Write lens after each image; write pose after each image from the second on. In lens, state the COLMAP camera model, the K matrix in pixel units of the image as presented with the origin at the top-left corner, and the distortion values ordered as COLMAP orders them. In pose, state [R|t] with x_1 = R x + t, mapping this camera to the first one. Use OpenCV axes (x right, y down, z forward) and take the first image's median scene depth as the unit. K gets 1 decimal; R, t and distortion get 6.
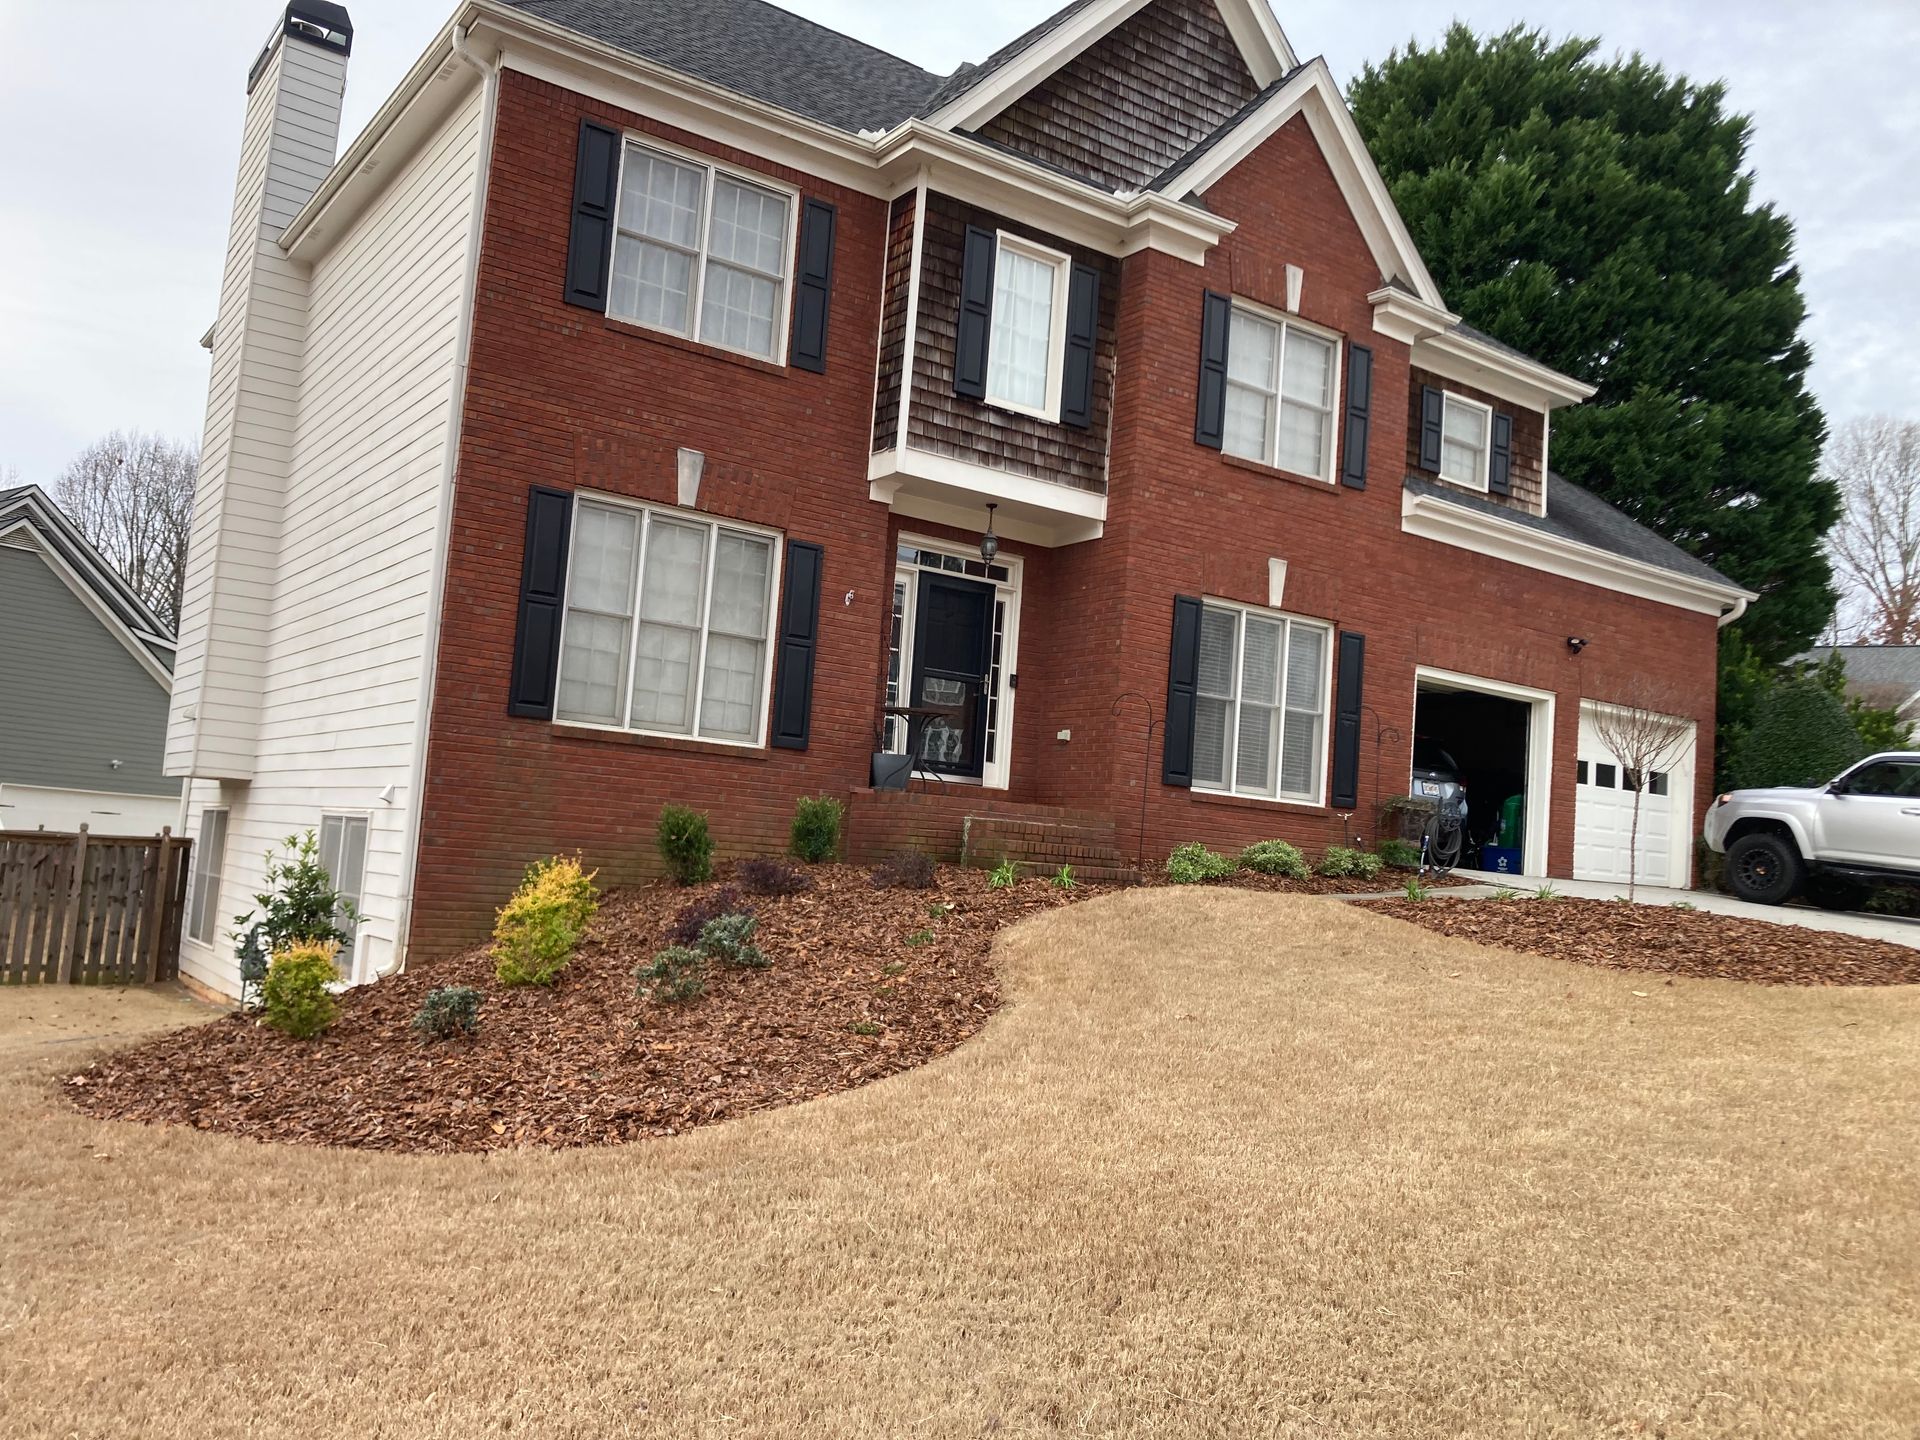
lens RADIAL K [[1556.3, 0, 965.9], [0, 1556.3, 716.1], [0, 0, 1]] dist [0.046534, -0.029252]
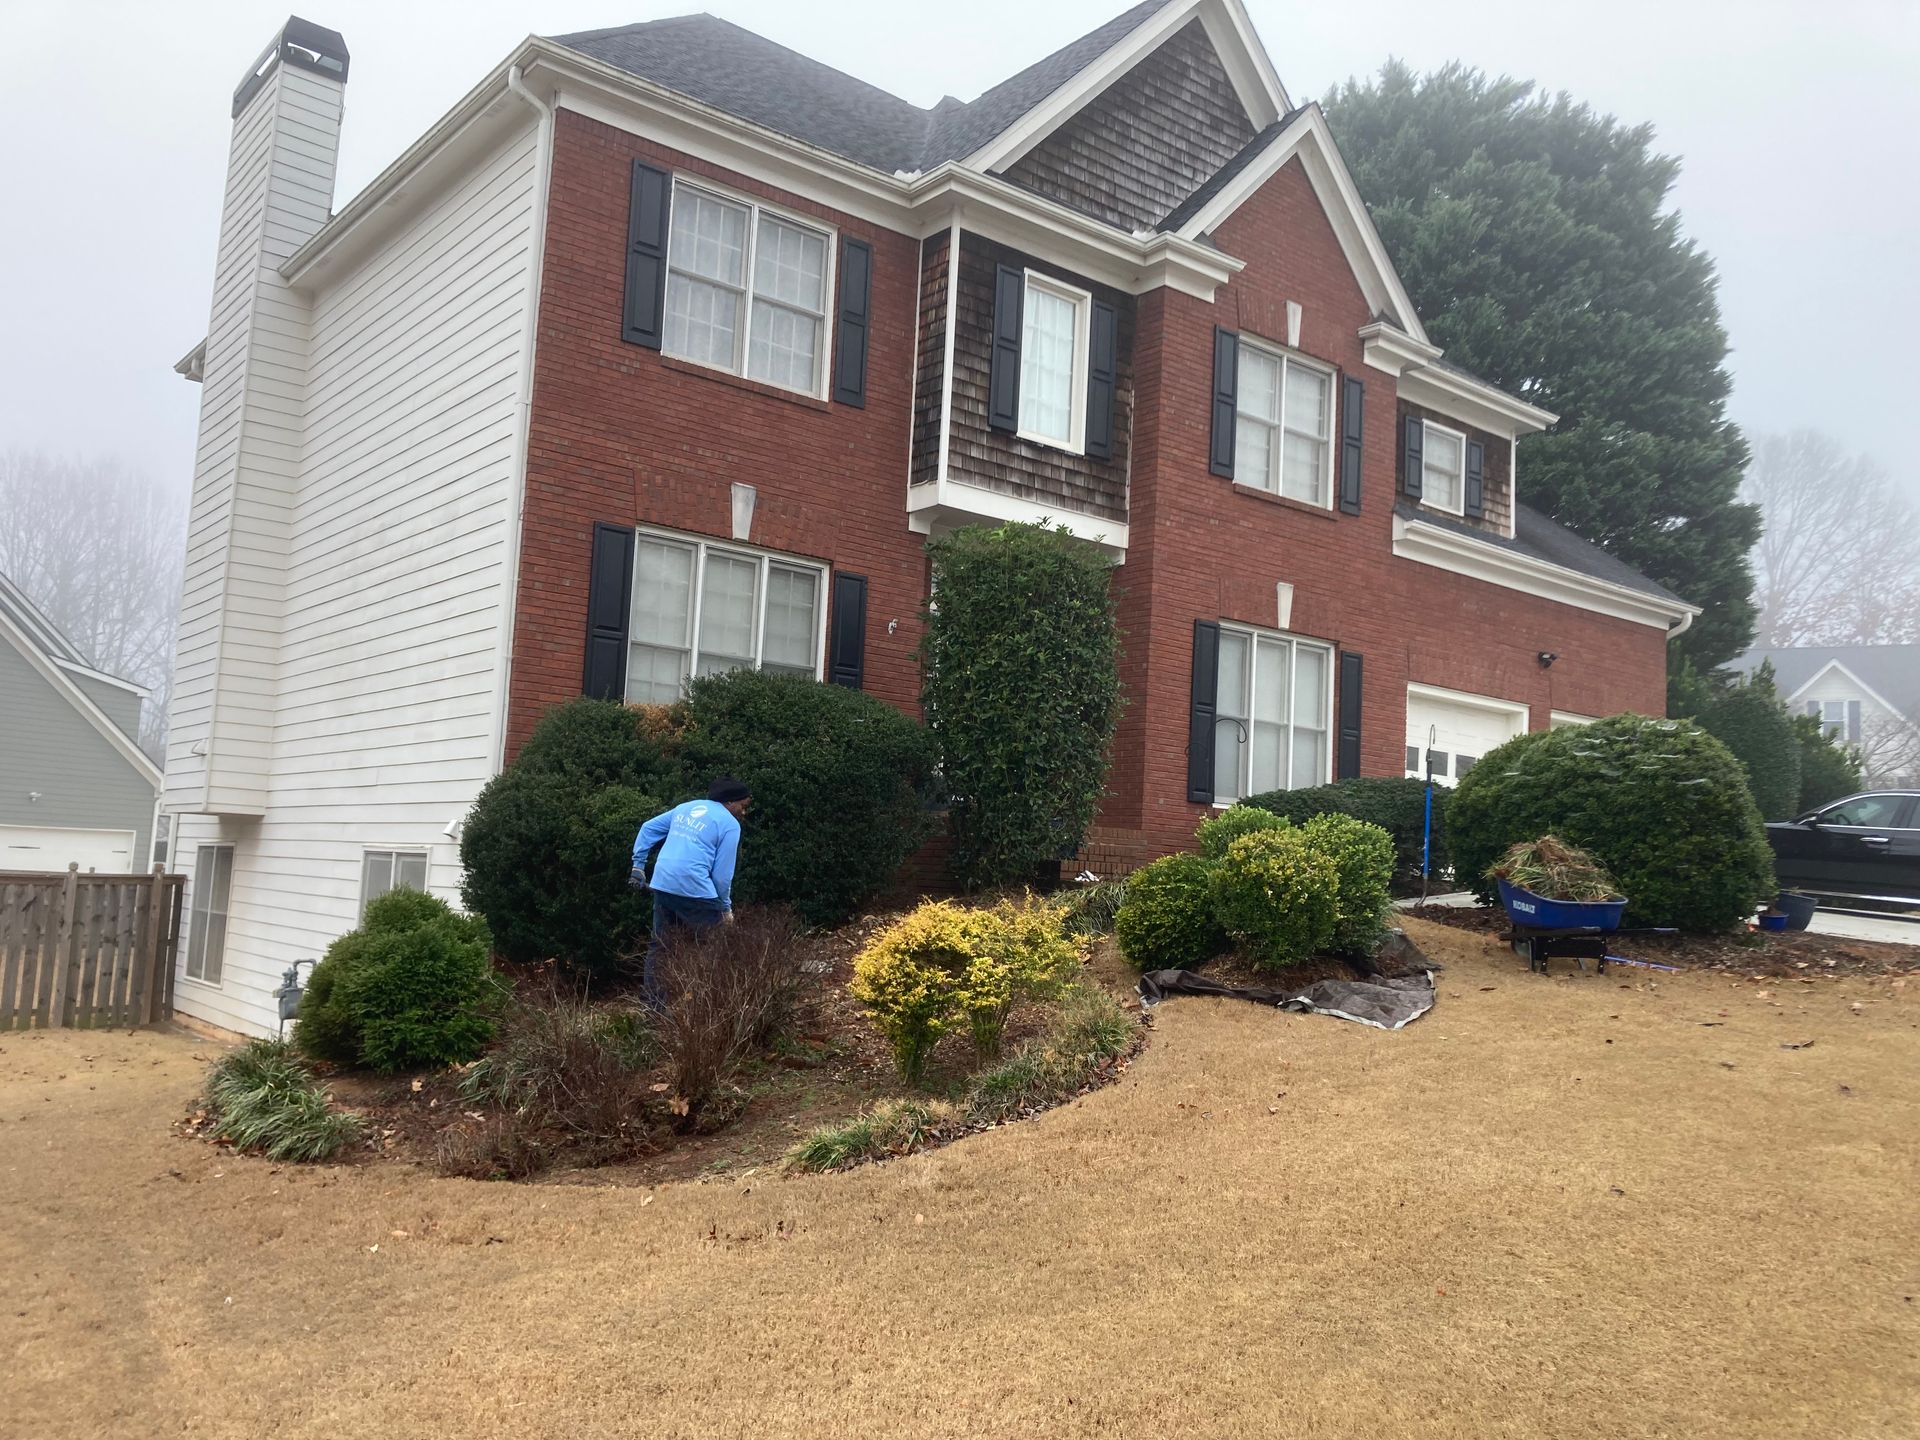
lens RADIAL K [[1556.3, 0, 954.1], [0, 1556.3, 727.0], [0, 0, 1]] dist [0.046534, -0.029252]
pose [[0.996016, -0.017492, 0.087447, -0.115569], [0.017162, 0.999843, 0.004515, -0.012841], [-0.087512, -0.002996, 0.996159, -0.023384]]
